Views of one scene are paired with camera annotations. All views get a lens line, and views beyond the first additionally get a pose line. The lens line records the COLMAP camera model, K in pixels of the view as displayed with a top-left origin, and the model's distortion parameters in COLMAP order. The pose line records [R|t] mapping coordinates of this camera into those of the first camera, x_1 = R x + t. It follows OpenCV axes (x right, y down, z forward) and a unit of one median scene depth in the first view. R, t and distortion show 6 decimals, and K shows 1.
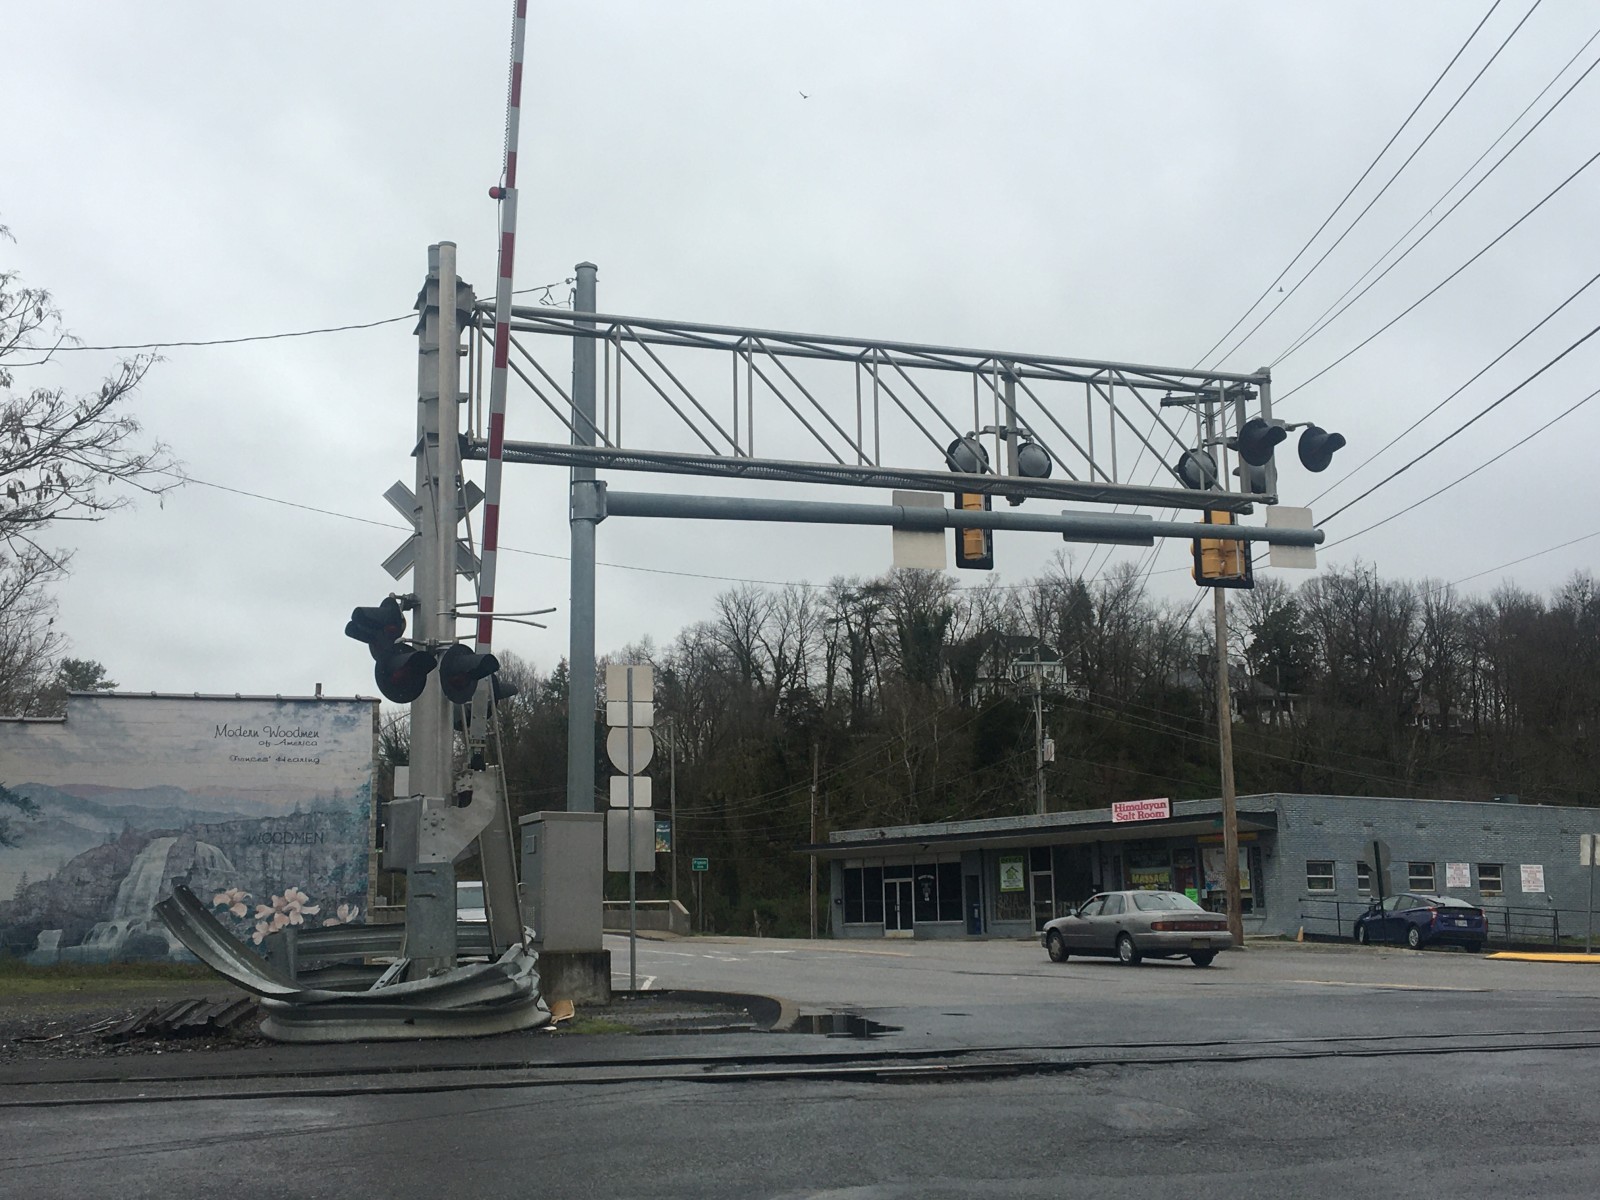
lens RADIAL K [[1911.3, 0, 790.0], [0, 1911.3, 601.3], [0, 0, 1]] dist [0.077521, 0.000000]
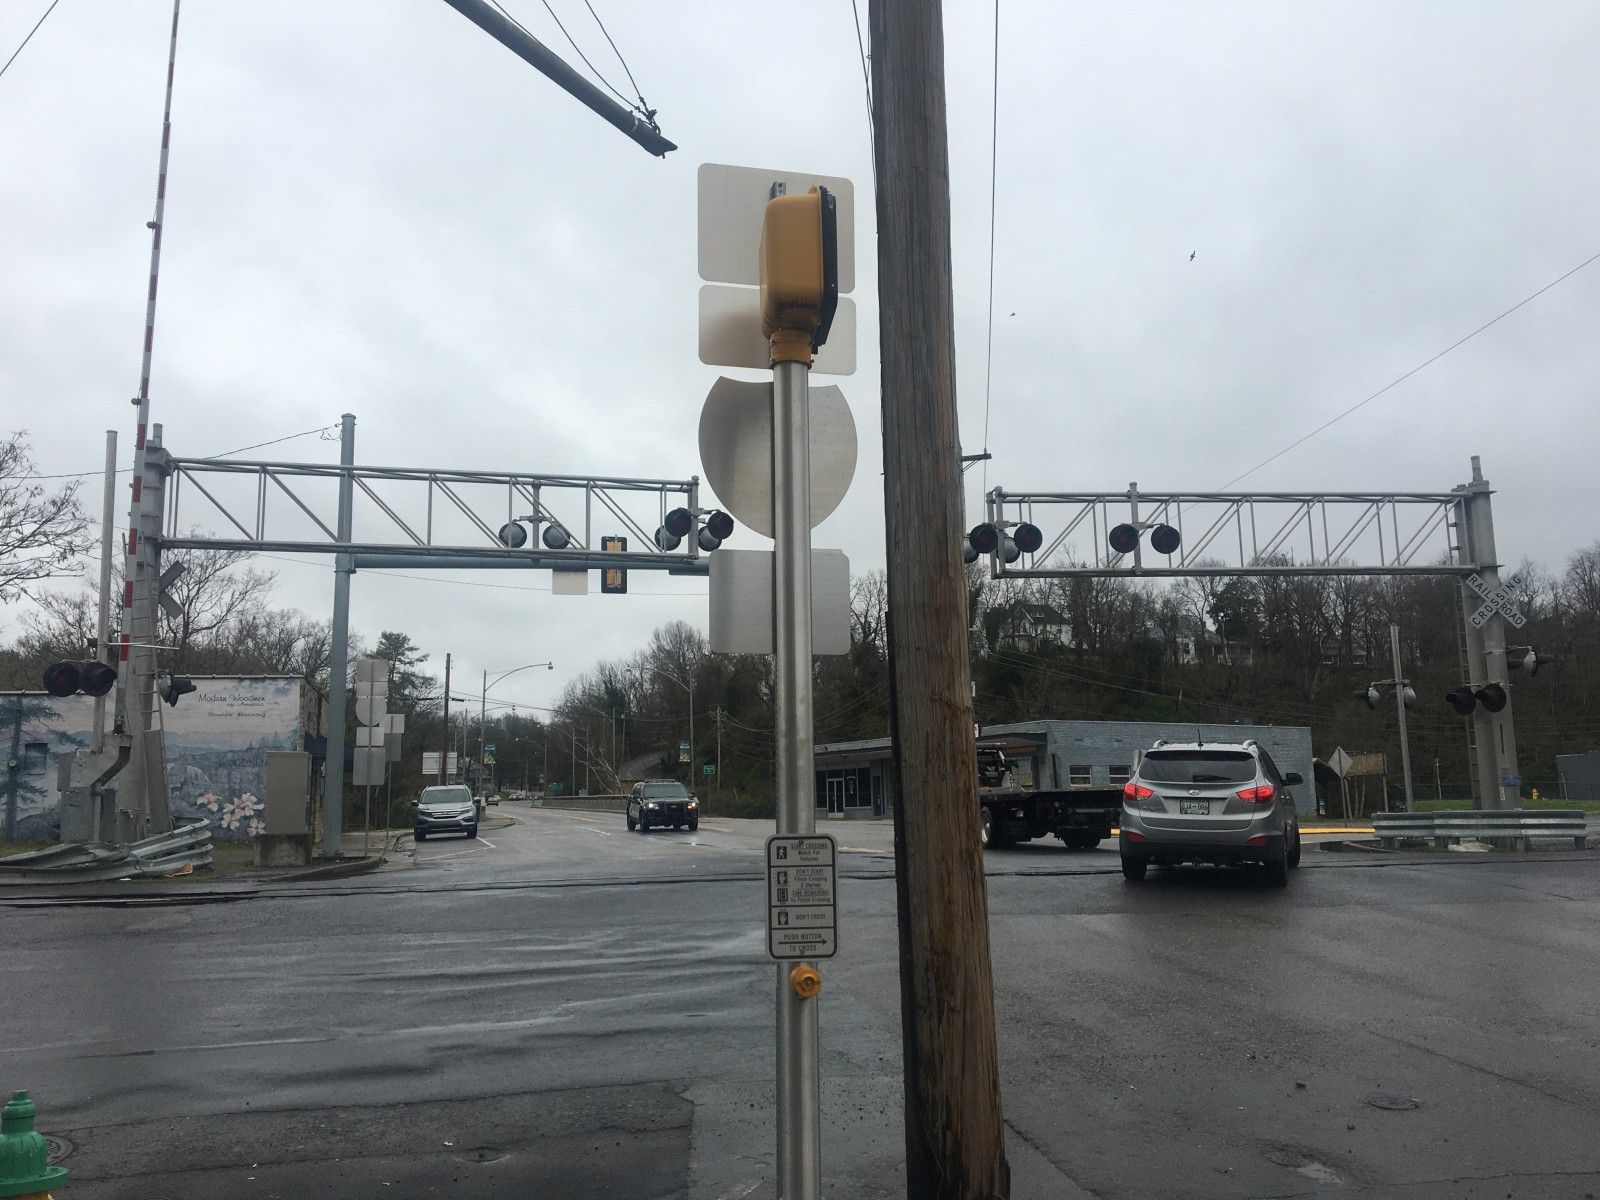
lens RADIAL K [[1341.3, 0, 791.2], [0, 1341.3, 597.2], [0, 0, 1]] dist [0.083041, -0.112760]
pose [[0.995013, -0.019162, -0.097886, 0.160539], [0.020372, 0.999728, 0.011368, -0.010668], [0.097641, -0.013306, 0.995133, -0.049809]]
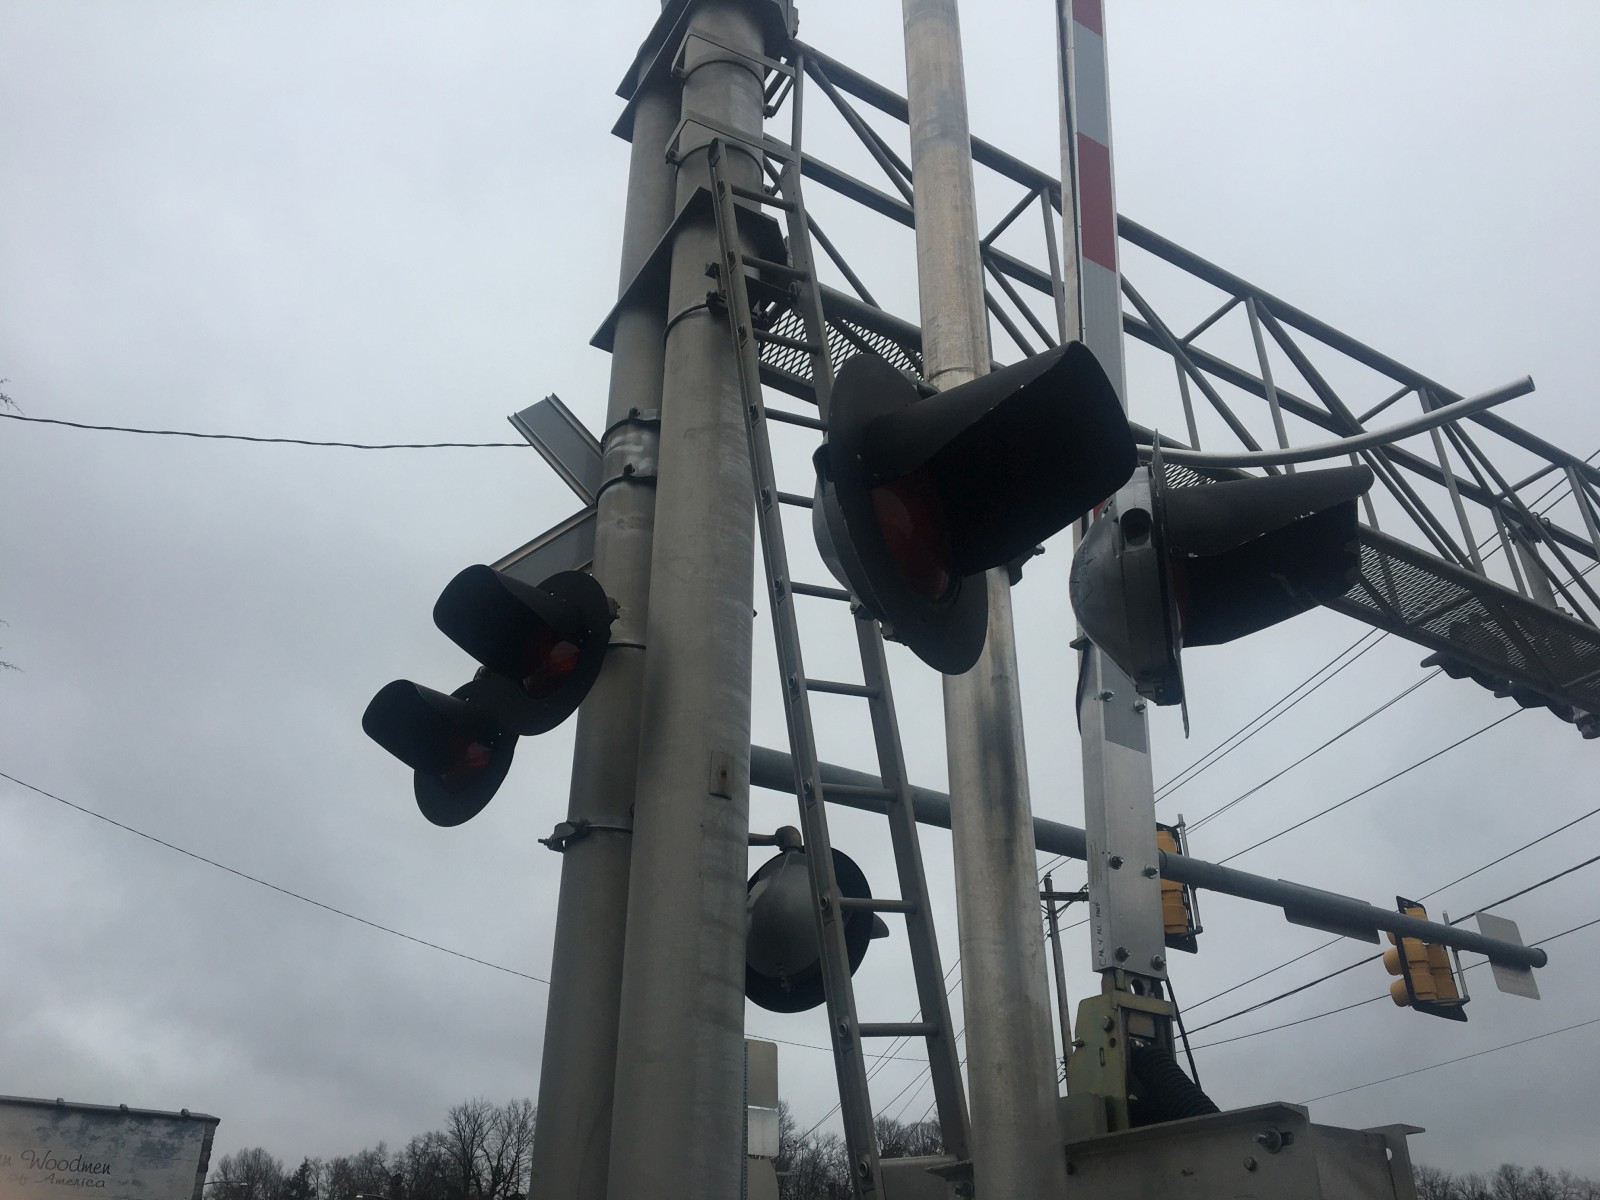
lens RADIAL K [[1341.3, 0, 794.6], [0, 1341.3, 605.2], [0, 0, 1]] dist [0.083041, -0.112760]
pose [[0.976671, 0.126643, 0.173423, -0.063913], [-0.054926, 0.928050, -0.368382, 0.025535], [-0.207598, 0.350263, 0.913356, 0.240682]]
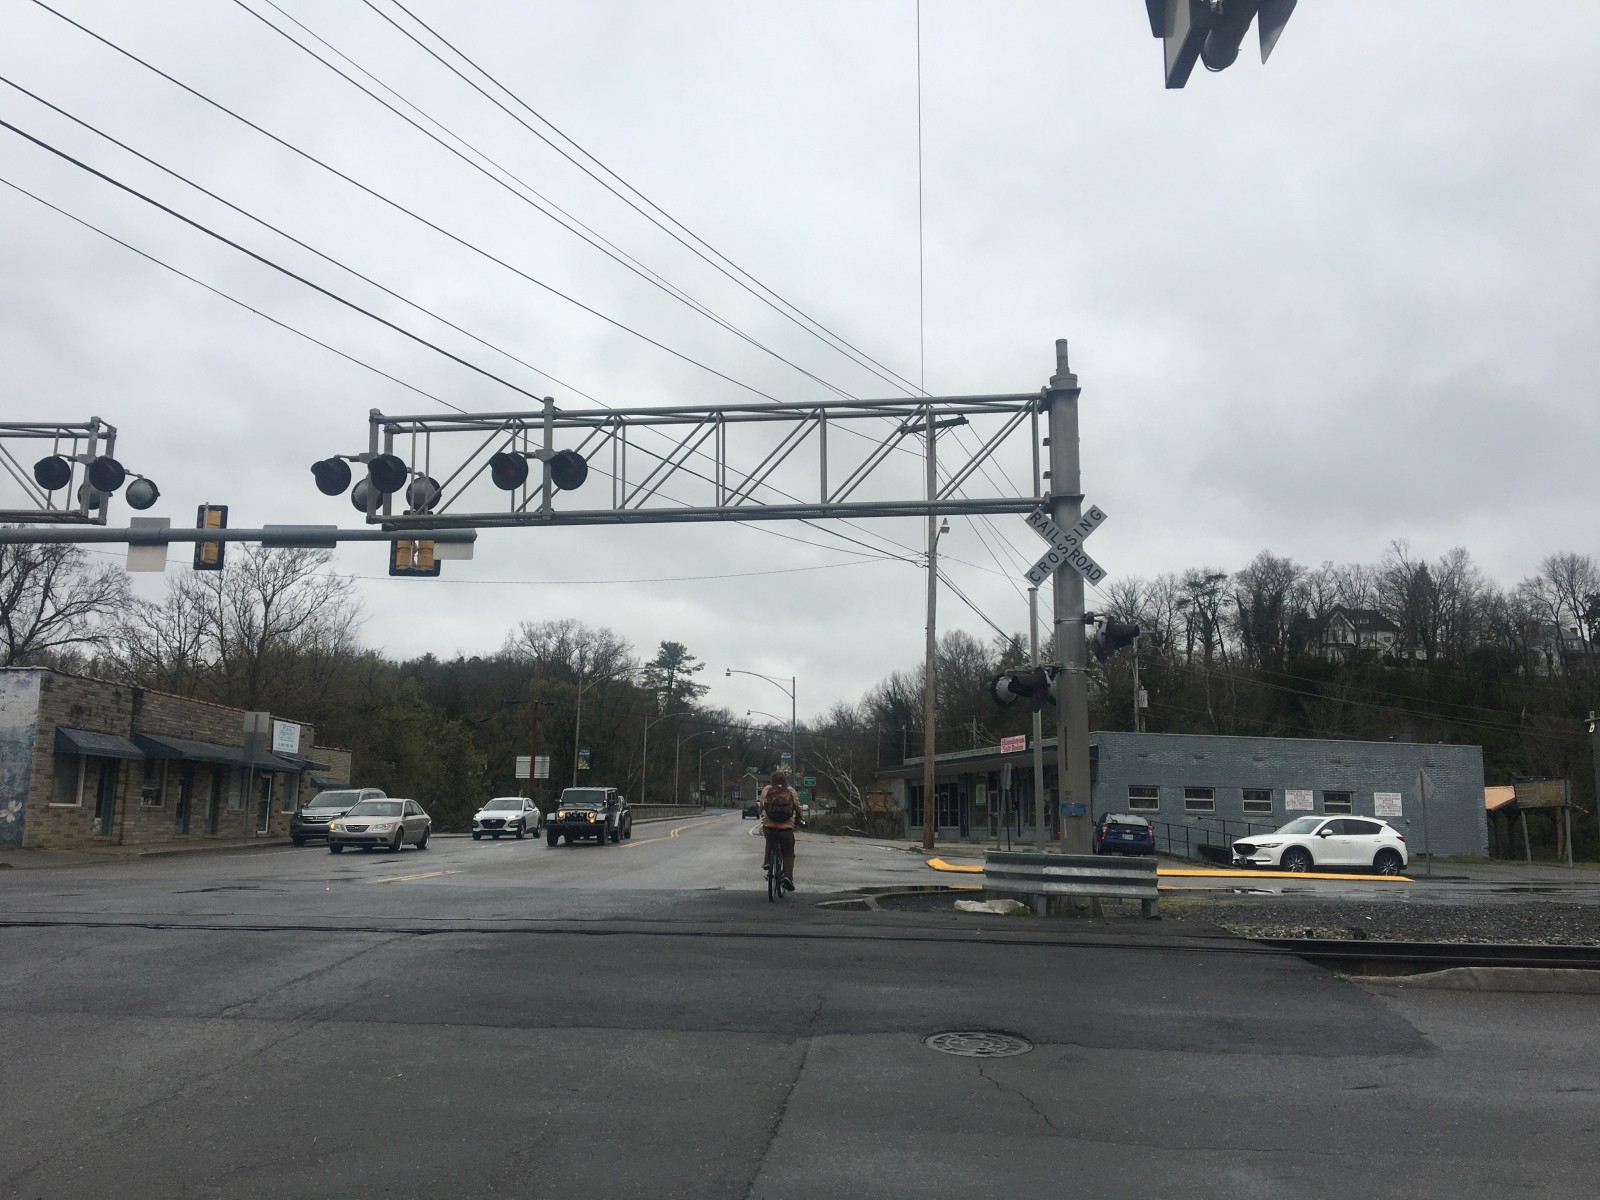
lens RADIAL K [[1341.3, 0, 781.7], [0, 1341.3, 597.3], [0, 0, 1]] dist [0.083041, -0.112760]
pose [[0.932685, -0.032024, -0.359268, 0.380927], [0.032326, 0.999464, -0.005168, 0.009788], [0.359241, -0.006793, 0.933220, 0.101194]]
